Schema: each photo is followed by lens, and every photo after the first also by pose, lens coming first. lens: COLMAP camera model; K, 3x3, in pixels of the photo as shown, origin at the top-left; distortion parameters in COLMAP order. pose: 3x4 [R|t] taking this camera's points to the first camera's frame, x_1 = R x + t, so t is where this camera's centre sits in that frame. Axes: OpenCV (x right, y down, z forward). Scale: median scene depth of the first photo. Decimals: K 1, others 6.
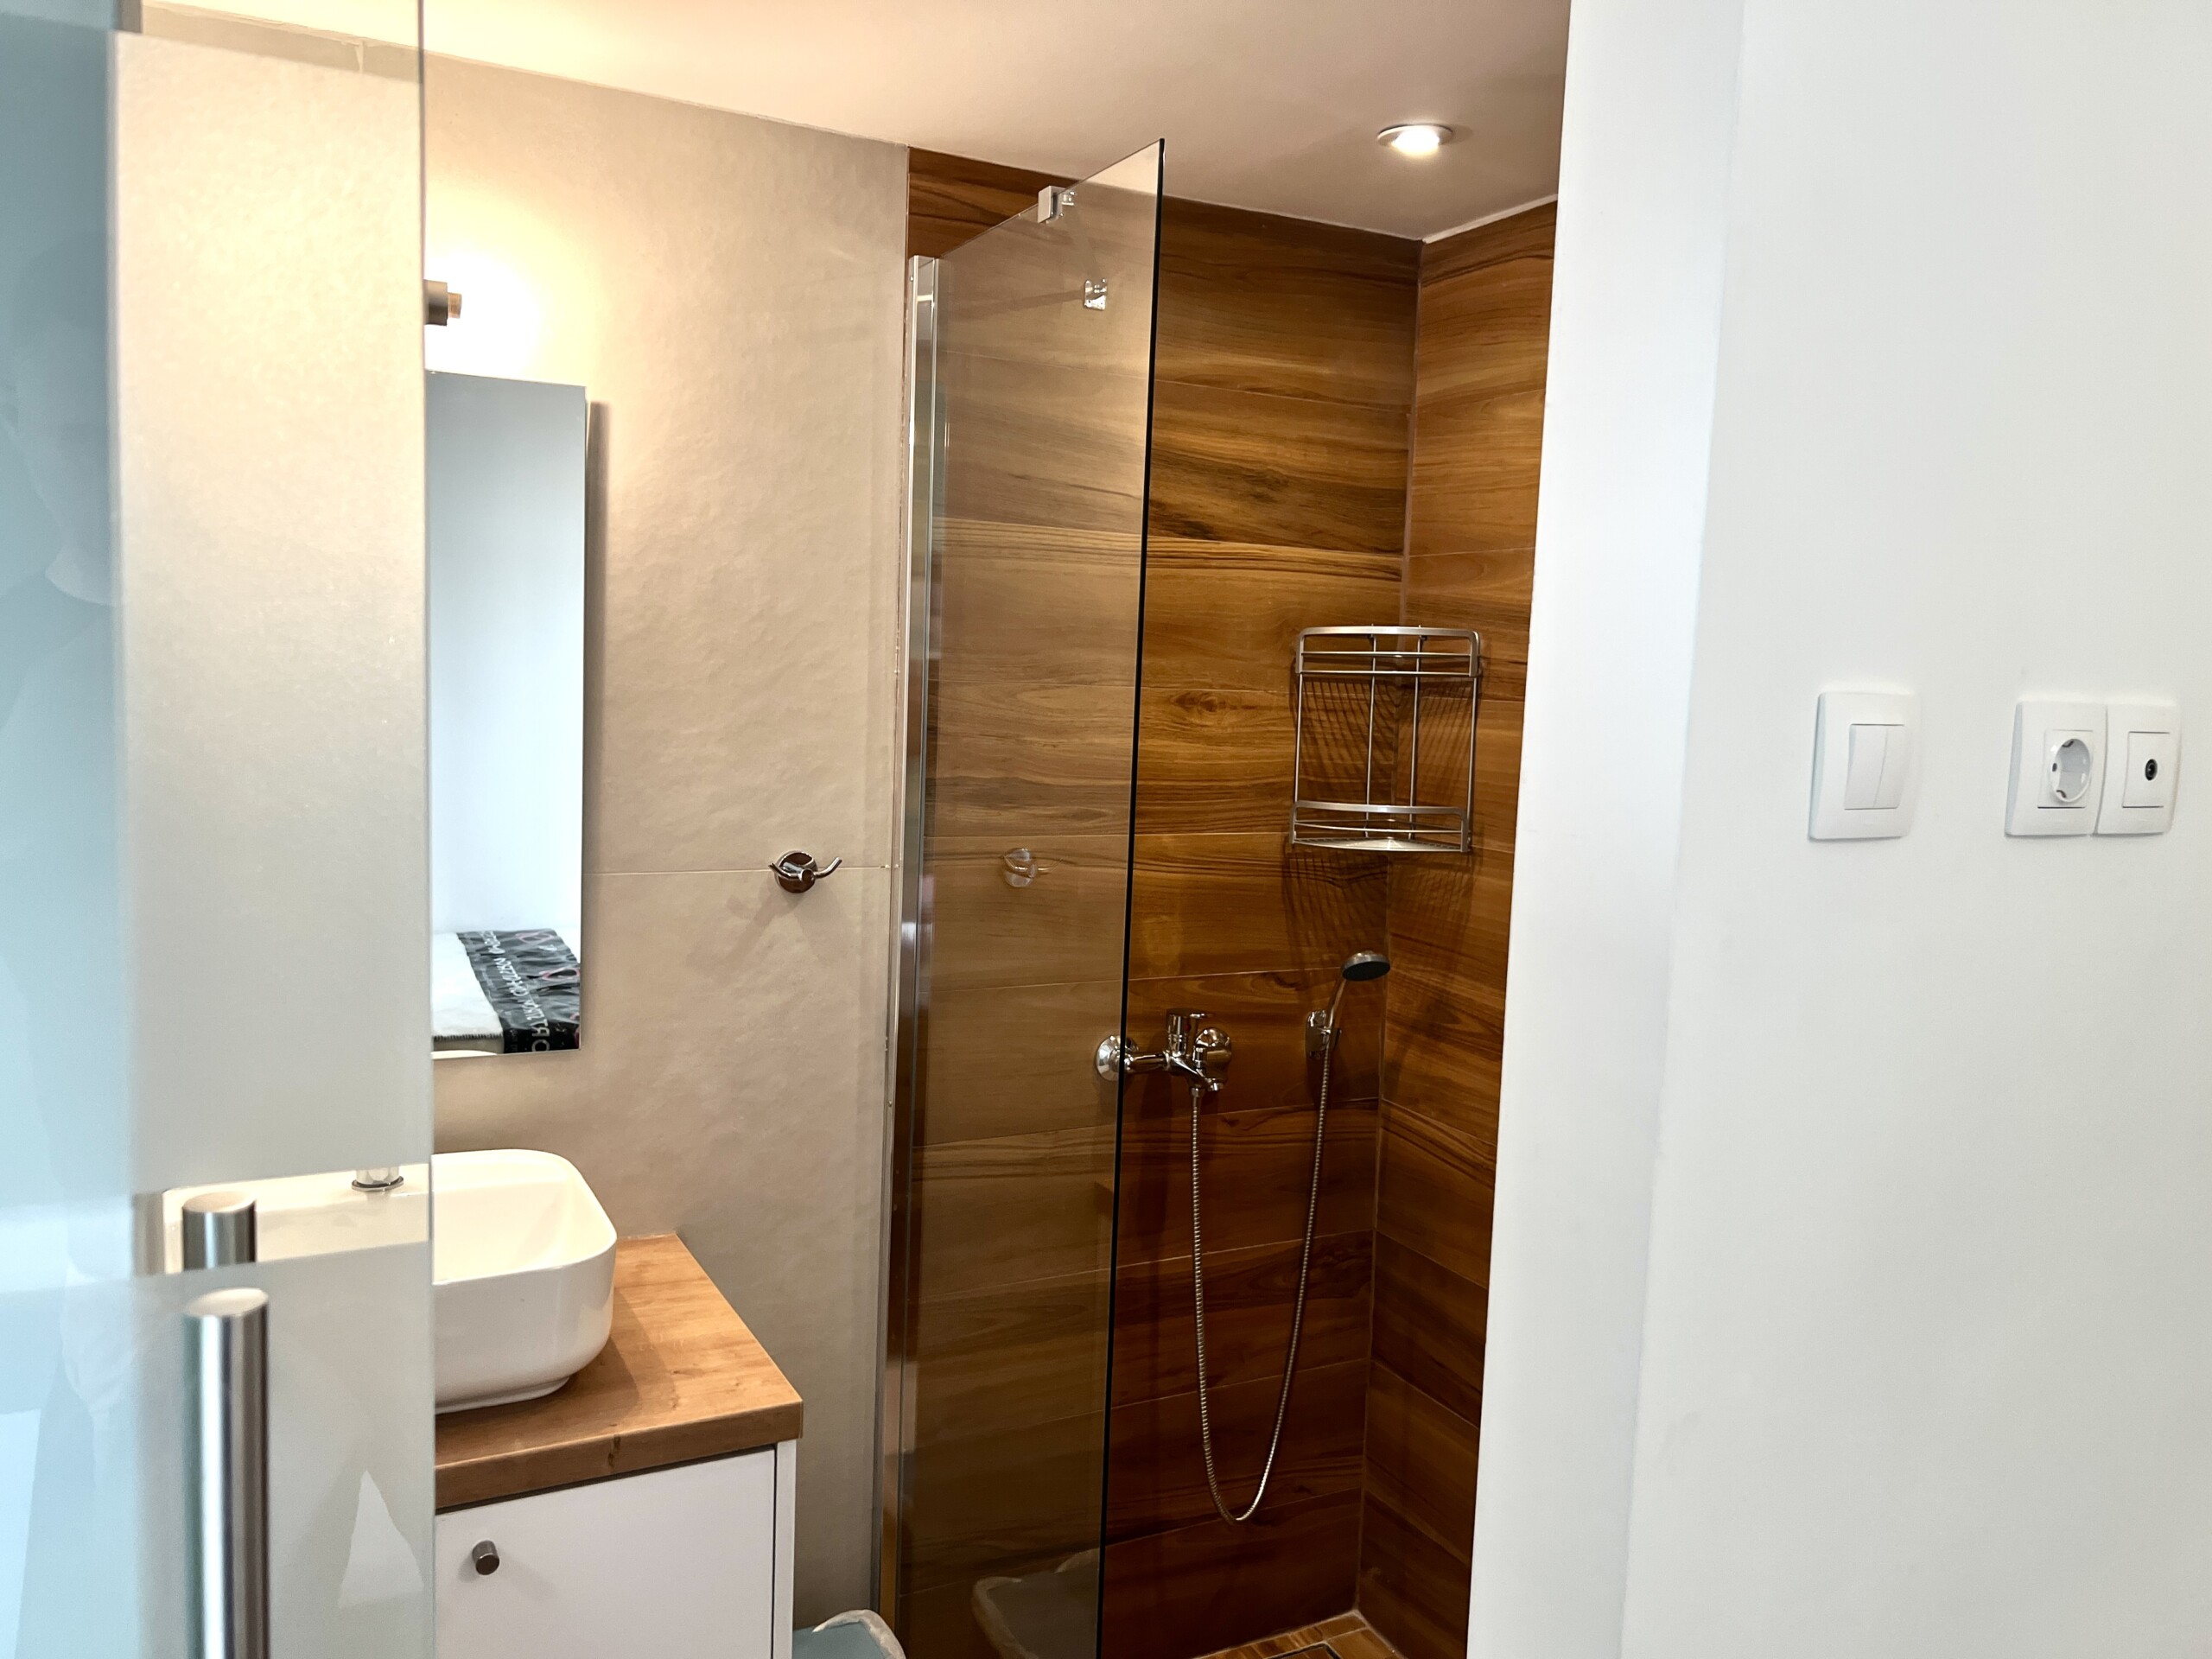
lens RADIAL K [[1665.8, 0, 1103.9], [0, 1665.8, 839.5], [0, 0, 1]] dist [0.055554, -0.066787]
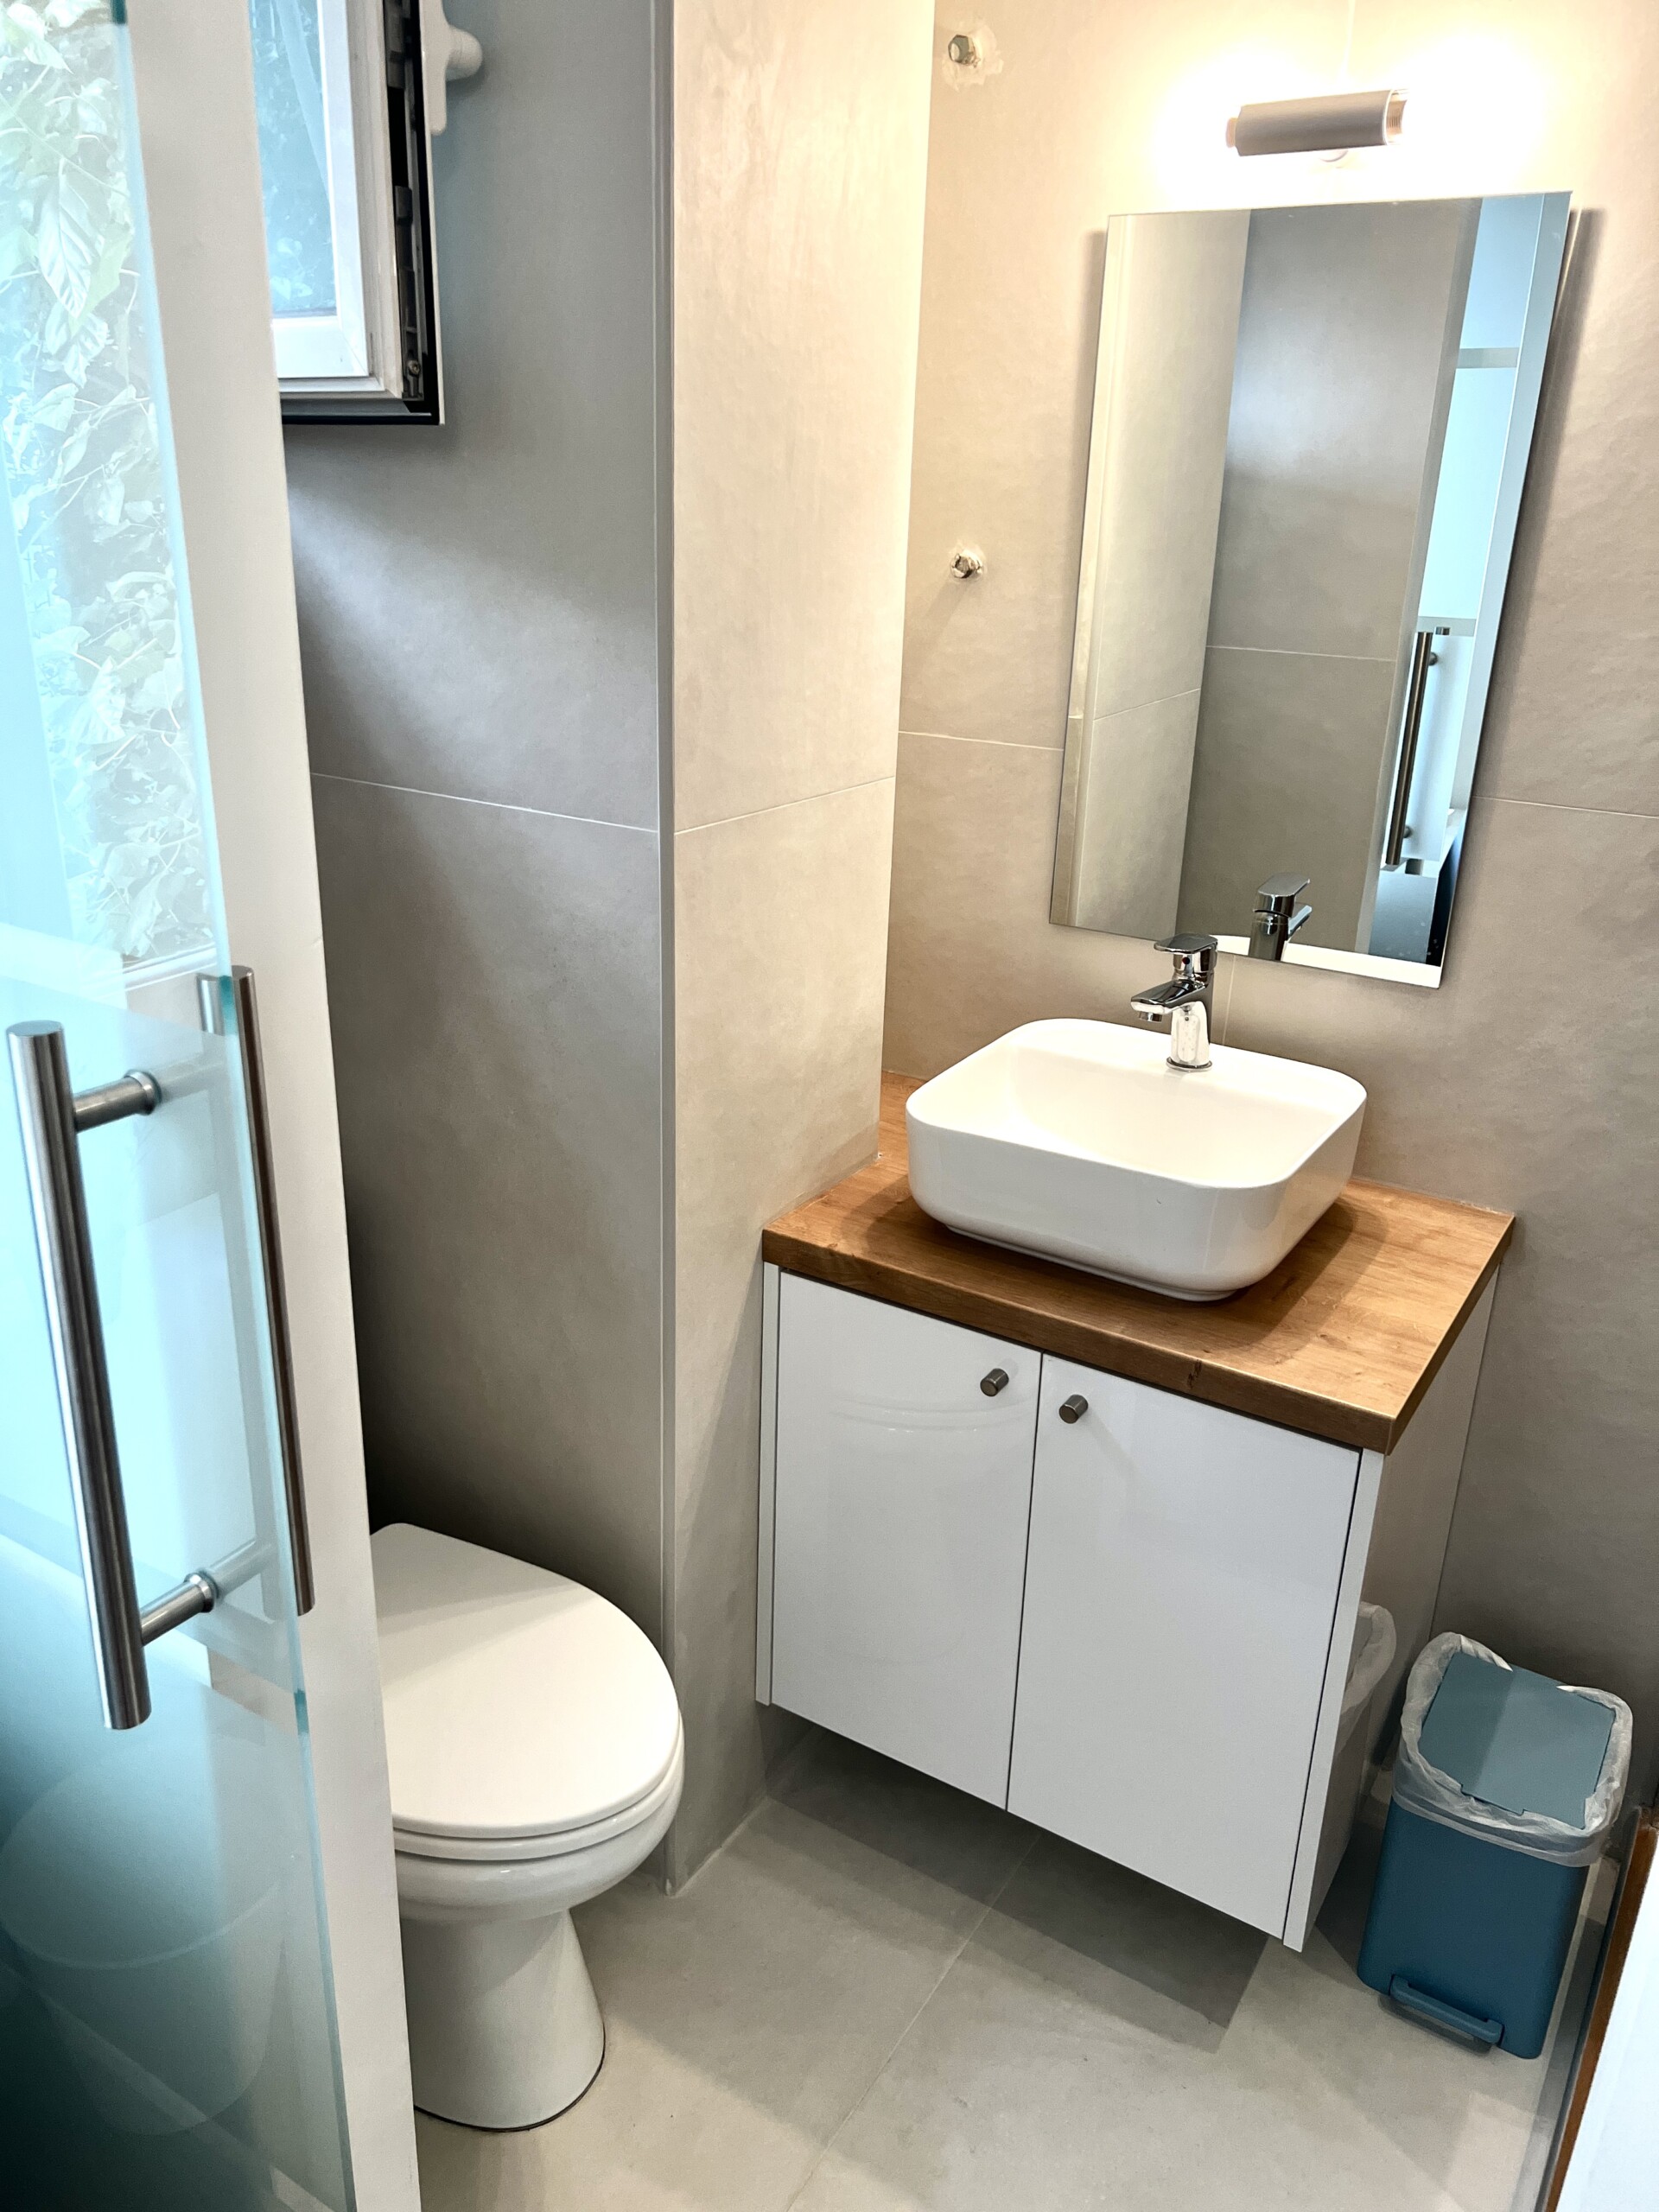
lens RADIAL K [[1665.8, 0, 807.8], [0, 1665.8, 1093.2], [0, 0, 1]] dist [0.055554, -0.066787]
pose [[0.498584, 0.283341, -0.819226, 0.322309], [-0.097259, 0.957388, 0.271935, -0.040880], [0.861368, -0.055905, 0.504896, 0.269205]]
